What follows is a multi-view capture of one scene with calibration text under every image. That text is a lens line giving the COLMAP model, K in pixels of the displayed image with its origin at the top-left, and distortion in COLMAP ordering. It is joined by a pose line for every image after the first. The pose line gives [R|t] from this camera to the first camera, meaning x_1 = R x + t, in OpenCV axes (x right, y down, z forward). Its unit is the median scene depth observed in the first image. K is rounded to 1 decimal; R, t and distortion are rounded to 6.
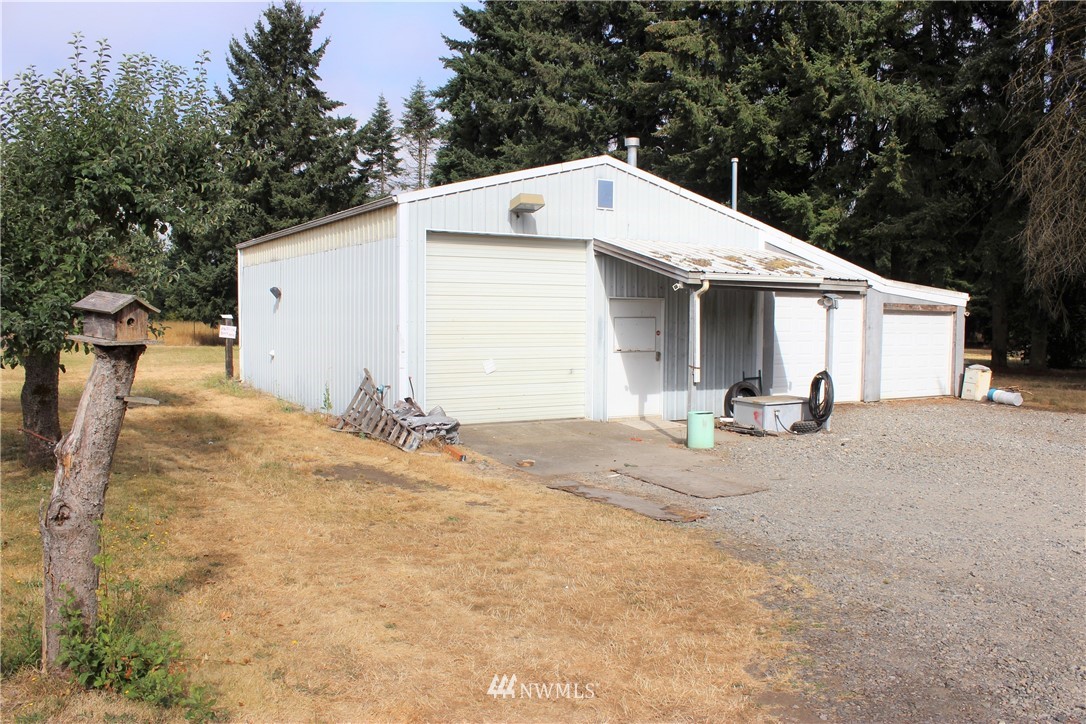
lens RADIAL K [[906.2, 0, 545.7], [0, 906.2, 373.2], [0, 0, 1]] dist [-0.172556, 0.160727]
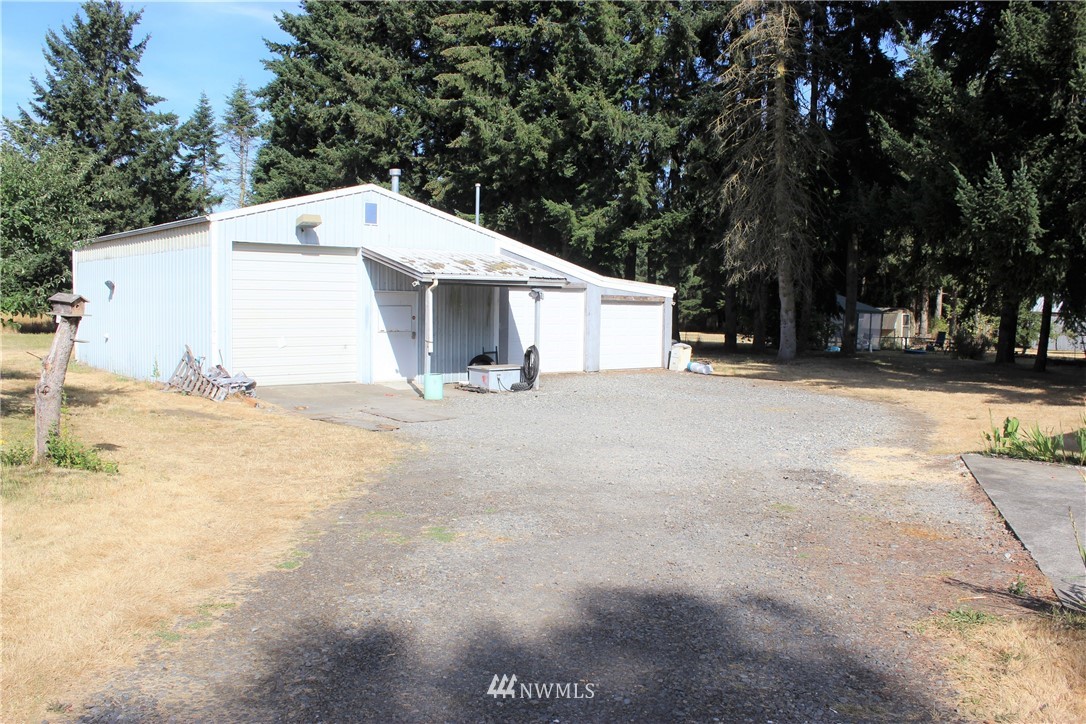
lens RADIAL K [[906.2, 0, 545.7], [0, 906.2, 373.2], [0, 0, 1]] dist [-0.172556, 0.160727]
pose [[0.982916, -0.007879, 0.183885, 0.032868], [0.005783, 0.999912, 0.011933, 0.010119], [-0.183963, -0.010665, 0.982875, -0.154688]]
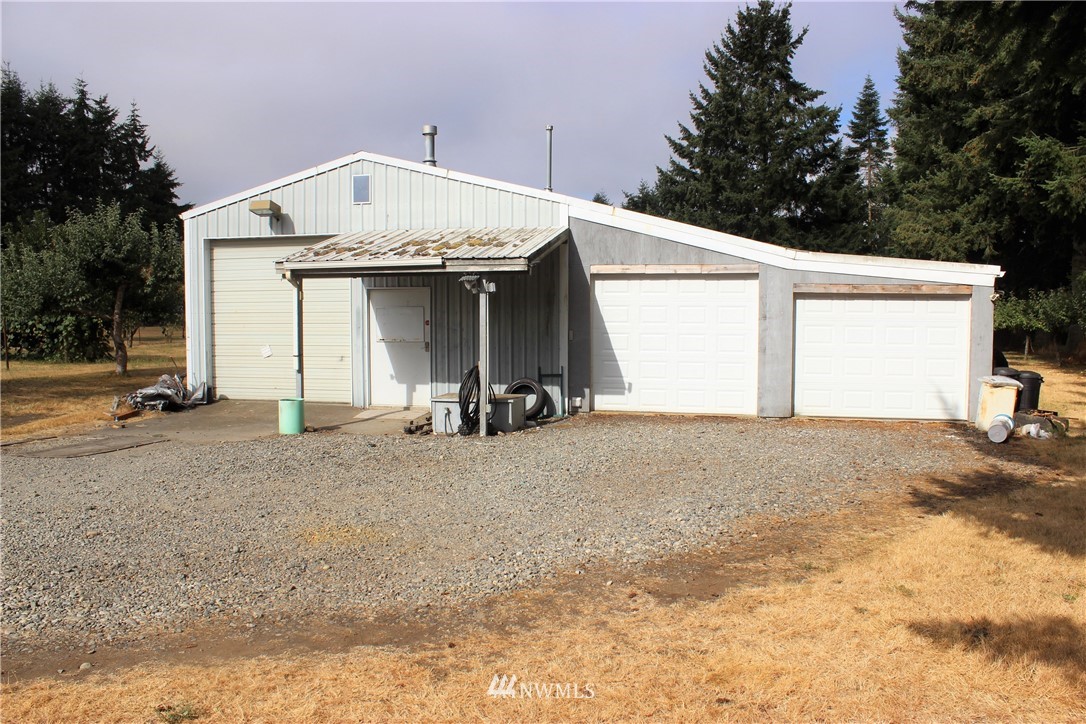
lens RADIAL K [[906.2, 0, 545.7], [0, 906.2, 373.2], [0, 0, 1]] dist [-0.172556, 0.160727]
pose [[0.722197, 0.040279, -0.690514, 0.414444], [-0.037872, 0.999108, 0.018671, -0.006045], [0.690650, 0.012667, 0.723078, 0.176195]]
